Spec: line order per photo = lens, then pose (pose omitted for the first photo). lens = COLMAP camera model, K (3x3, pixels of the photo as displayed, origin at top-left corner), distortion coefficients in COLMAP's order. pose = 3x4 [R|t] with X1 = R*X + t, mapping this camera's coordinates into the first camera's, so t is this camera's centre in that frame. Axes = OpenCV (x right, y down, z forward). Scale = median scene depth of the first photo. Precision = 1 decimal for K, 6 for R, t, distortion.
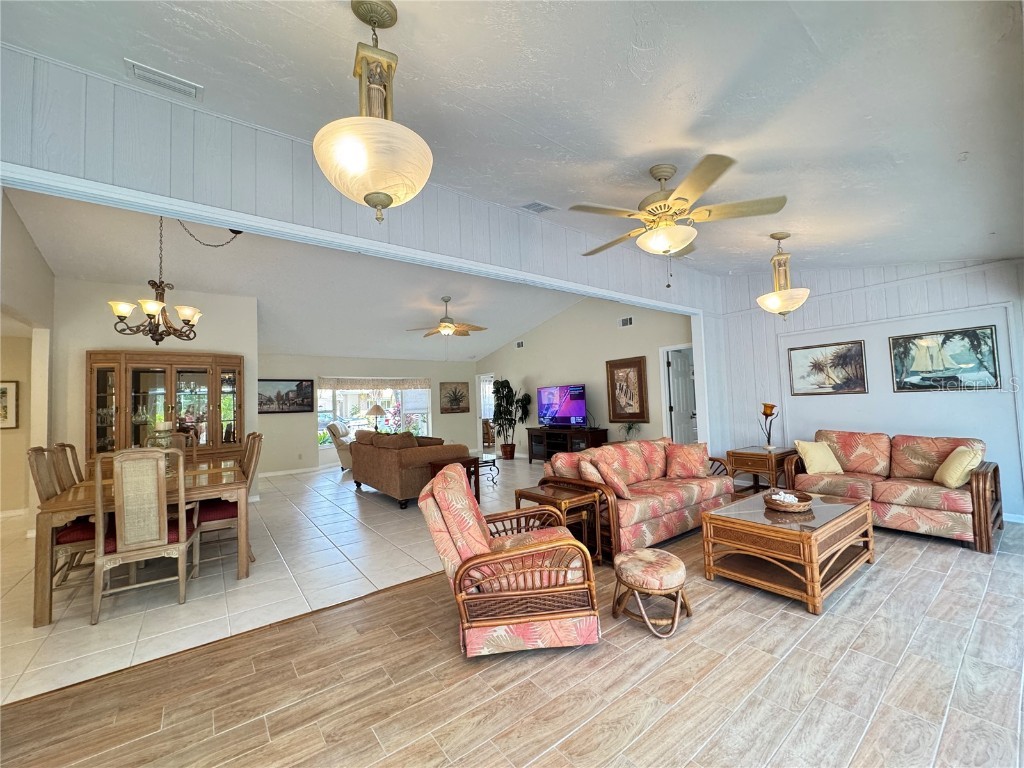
lens RADIAL K [[407.3, 0, 510.7], [0, 407.3, 380.3], [0, 0, 1]] dist [-0.001950, -0.000080]
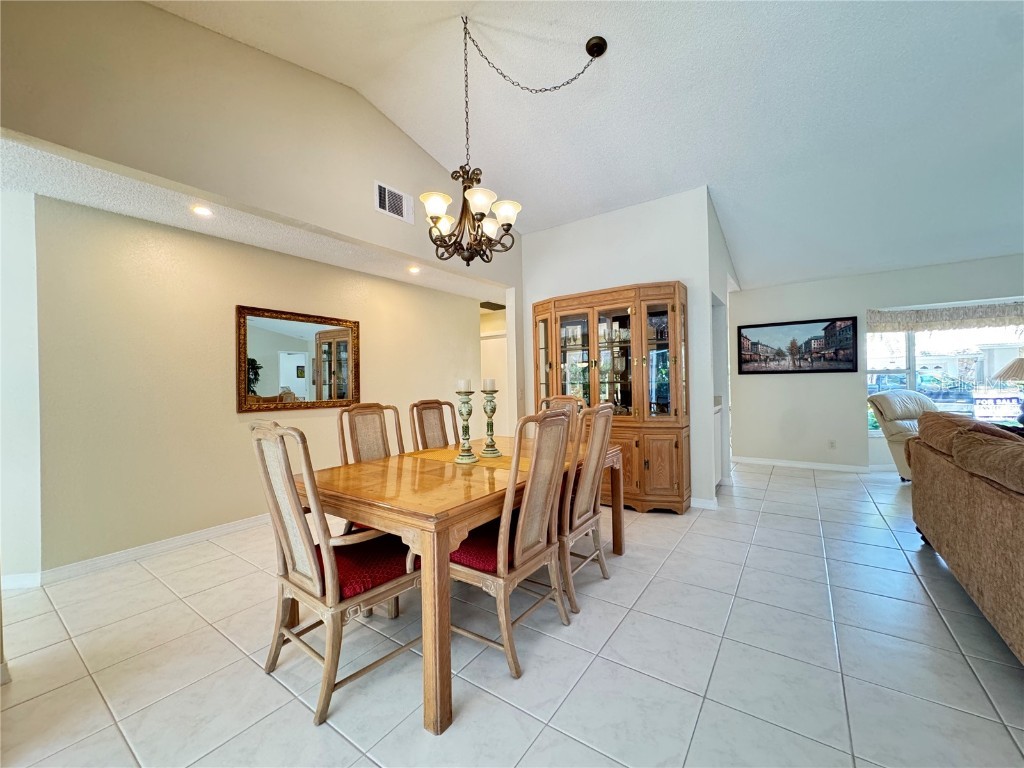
lens RADIAL K [[407.3, 0, 509.1], [0, 407.3, 380.9], [0, 0, 1]] dist [-0.001950, -0.000080]
pose [[0.295011, 0.023332, -0.955209, -0.086522], [0.061771, 0.997145, 0.043434, 0.041393], [0.953495, -0.071818, 0.292727, 0.419046]]
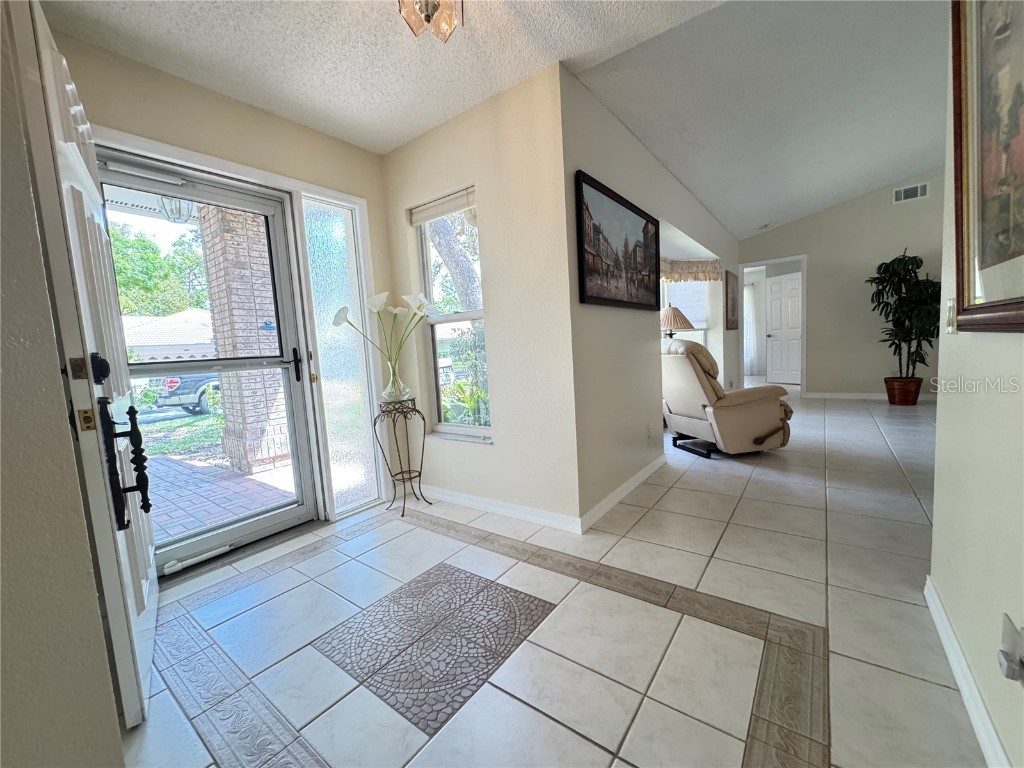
lens RADIAL K [[407.3, 0, 515.2], [0, 407.3, 383.6], [0, 0, 1]] dist [-0.001950, -0.000080]
pose [[0.959862, -0.052038, 0.275601, -0.864503], [0.014936, 0.990727, 0.135046, 0.110389], [-0.280073, -0.125510, 0.951739, 0.806078]]
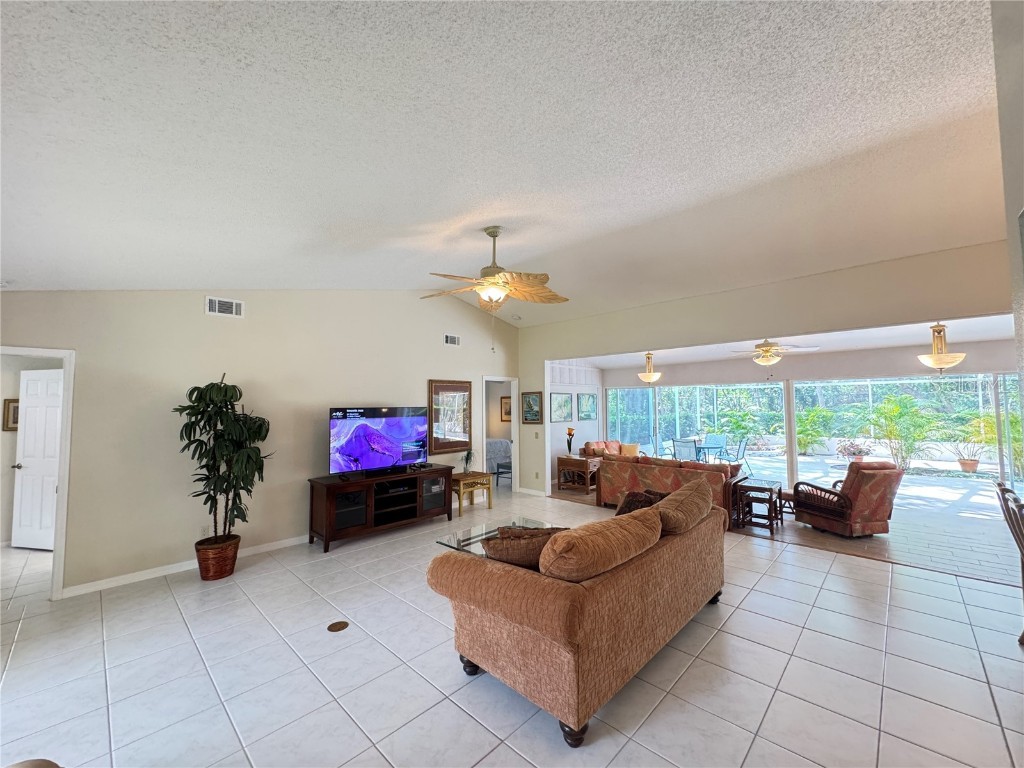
lens RADIAL K [[407.3, 0, 505.5], [0, 407.3, 388.3], [0, 0, 1]] dist [-0.001950, -0.000080]
pose [[-0.140980, 0.086514, 0.986225, -0.611769], [-0.037722, 0.994982, -0.092674, 0.041696], [-0.989294, -0.050268, -0.137009, 1.007319]]
